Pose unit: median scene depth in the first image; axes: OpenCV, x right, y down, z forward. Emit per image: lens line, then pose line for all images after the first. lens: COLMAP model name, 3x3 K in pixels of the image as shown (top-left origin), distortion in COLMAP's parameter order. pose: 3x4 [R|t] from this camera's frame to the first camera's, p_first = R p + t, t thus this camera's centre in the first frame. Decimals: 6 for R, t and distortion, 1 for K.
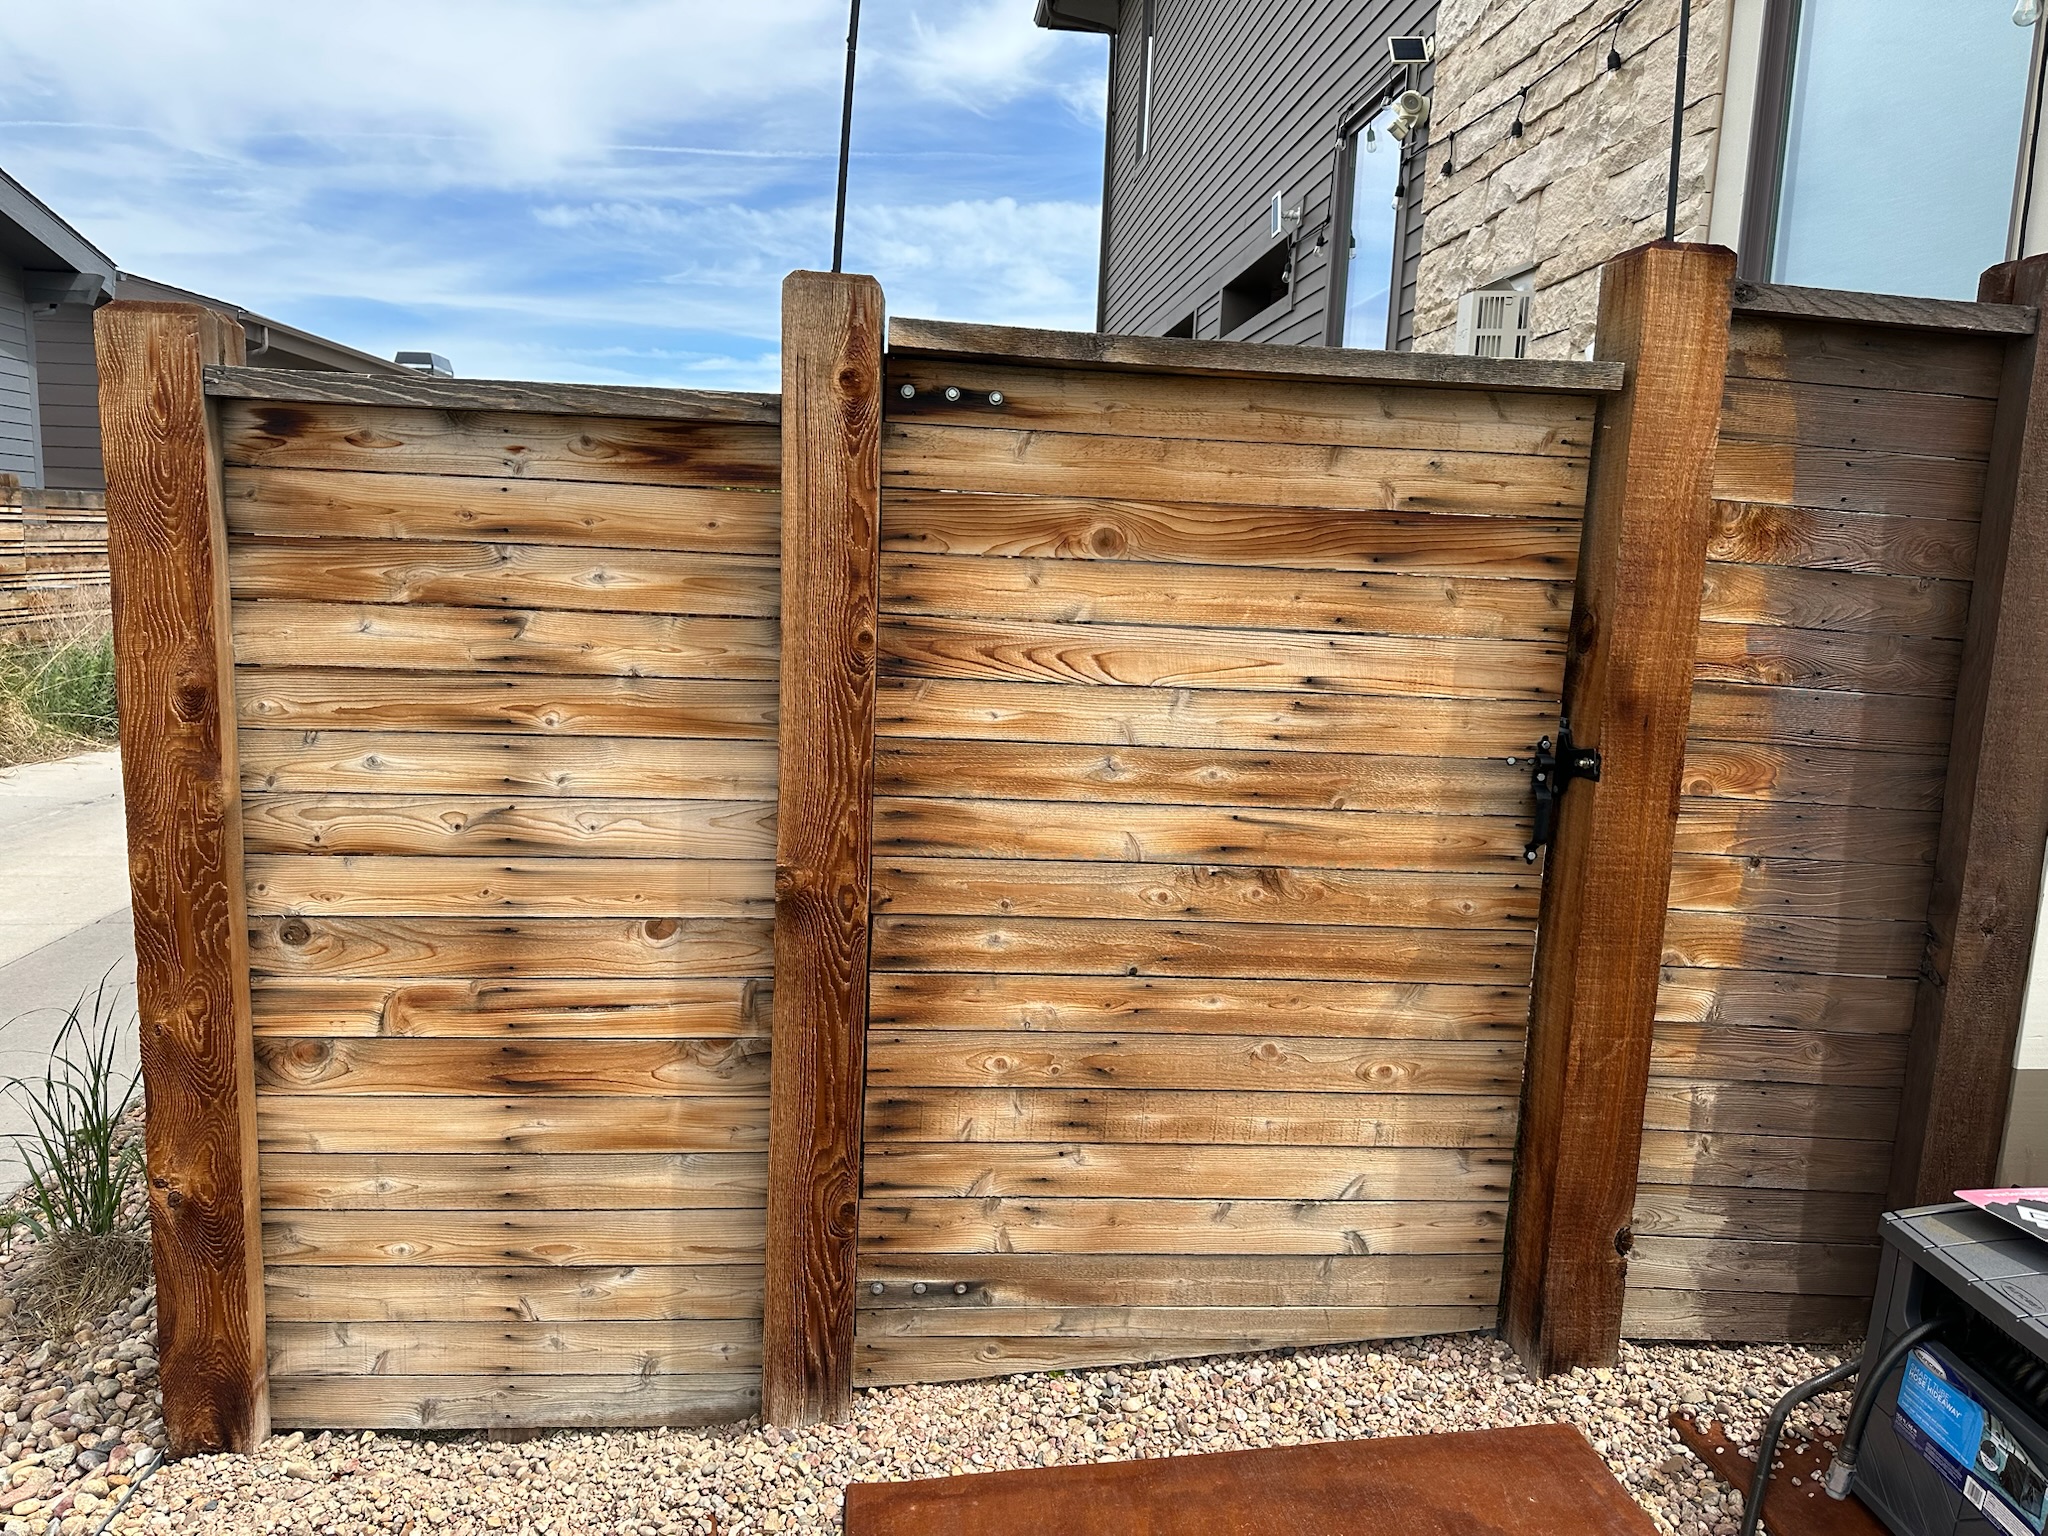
lens RADIAL K [[1432.7, 0, 1024.0], [0, 1432.7, 768.0], [0, 0, 1]] dist [0.039027, -0.035939]
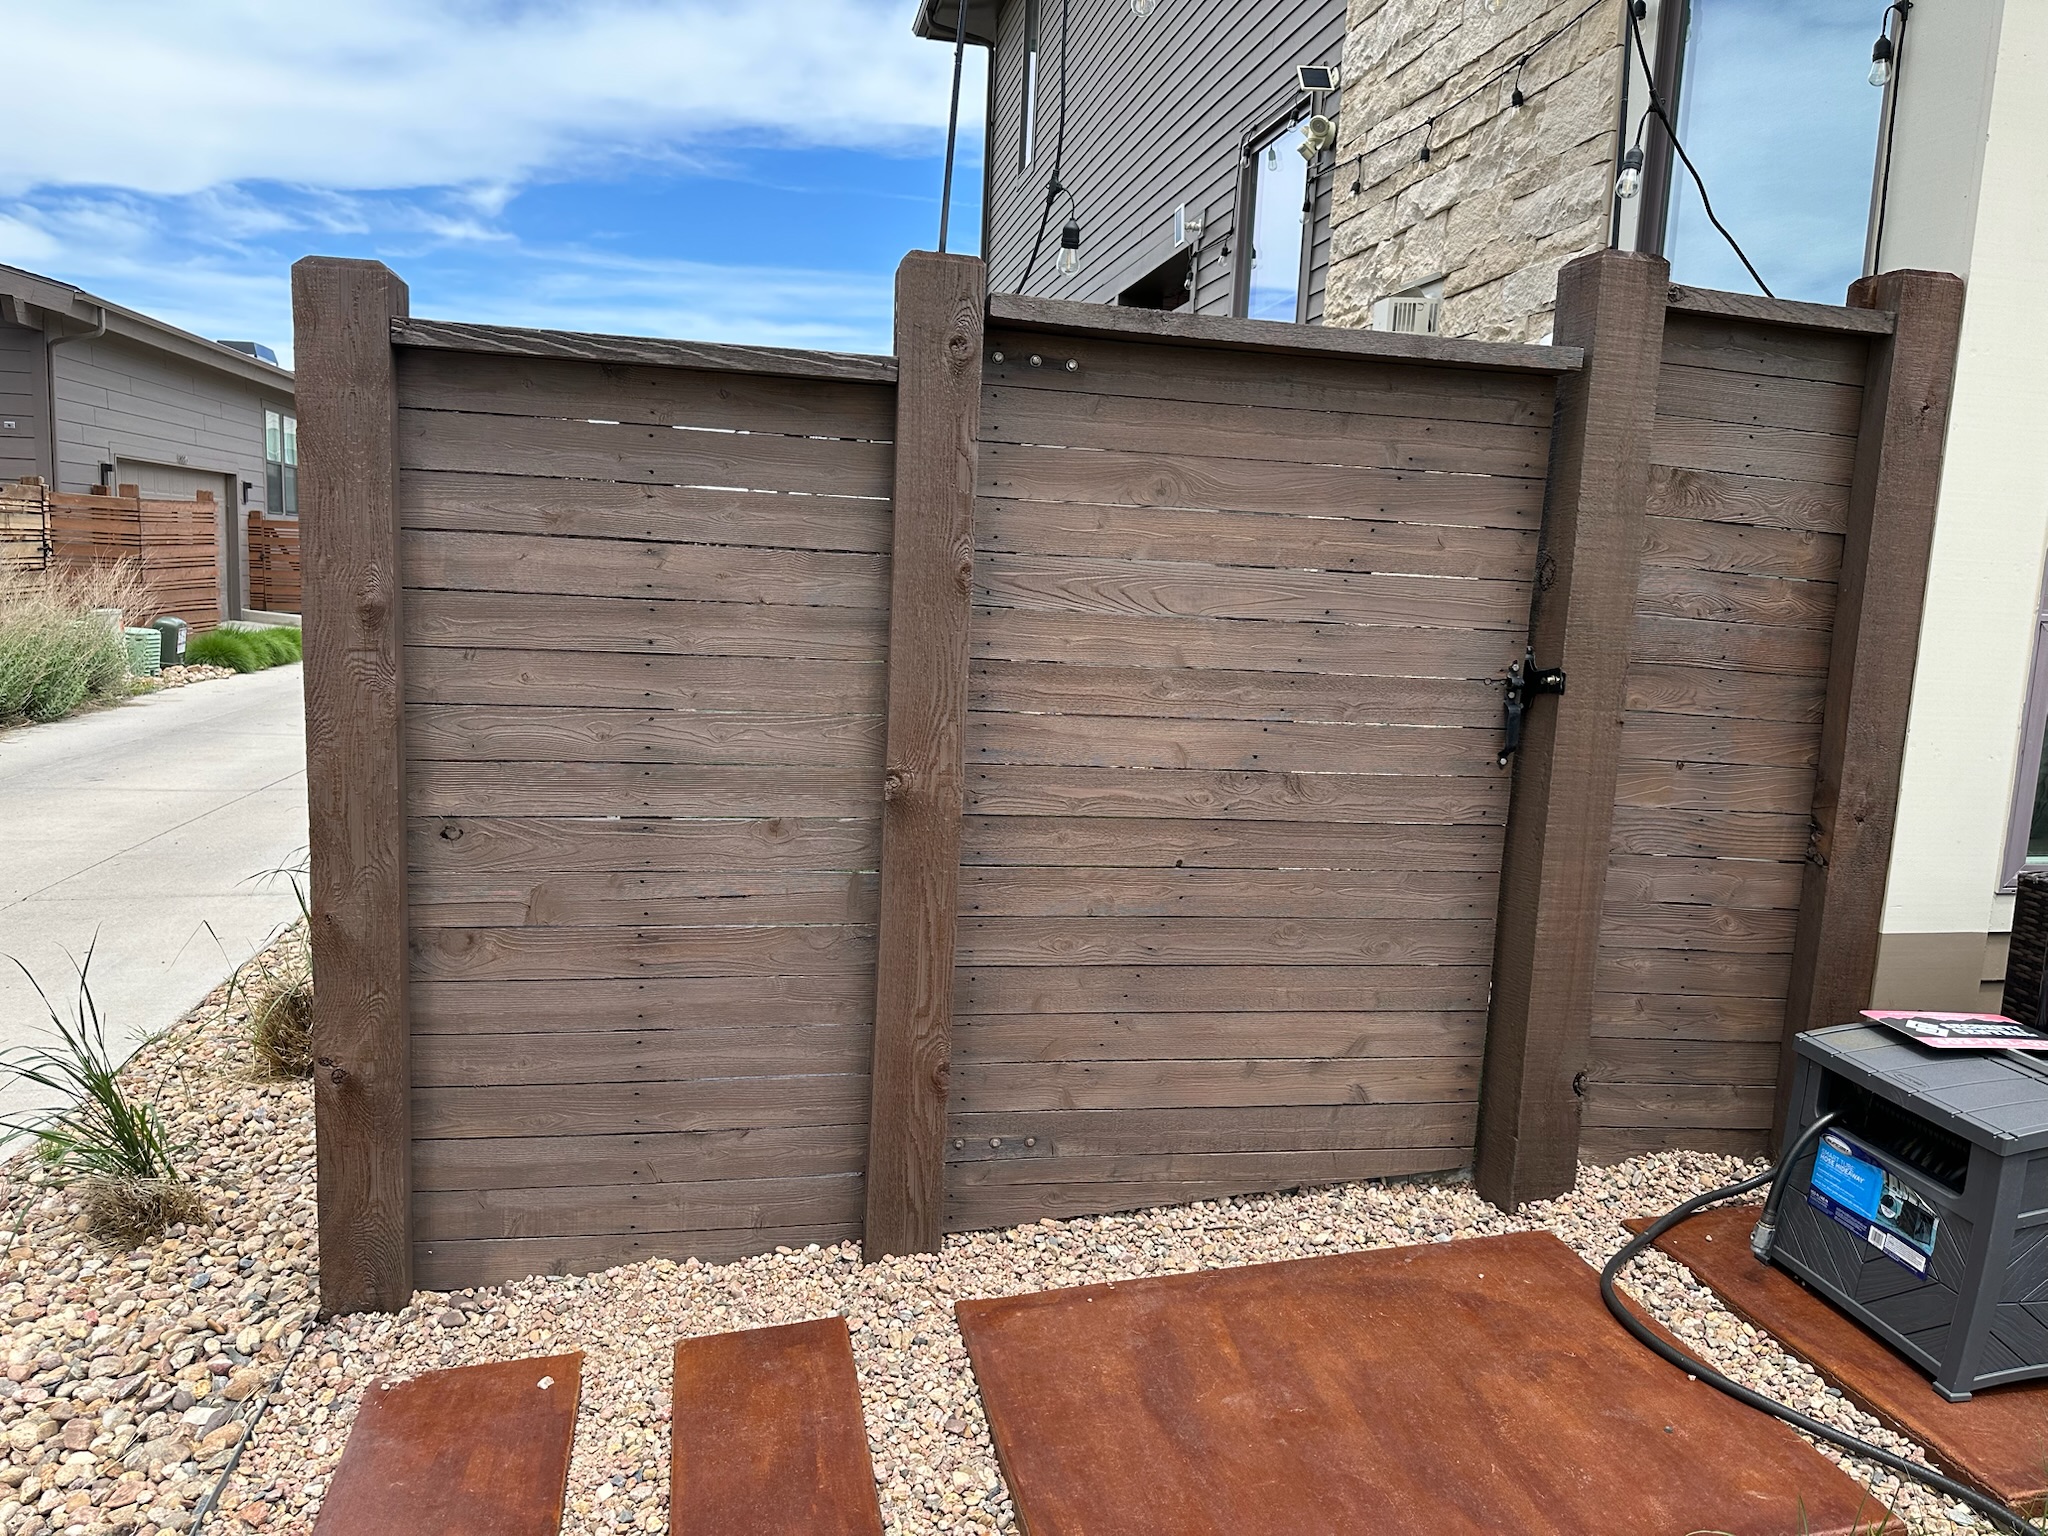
lens RADIAL K [[1442.2, 0, 1024.0], [0, 1442.2, 768.0], [0, 0, 1]] dist [0.068517, -0.089133]
pose [[0.993330, -0.008317, 0.115003, -0.125472], [0.009375, 0.999919, -0.008661, 0.050636], [-0.114922, 0.009681, 0.993327, -0.104051]]
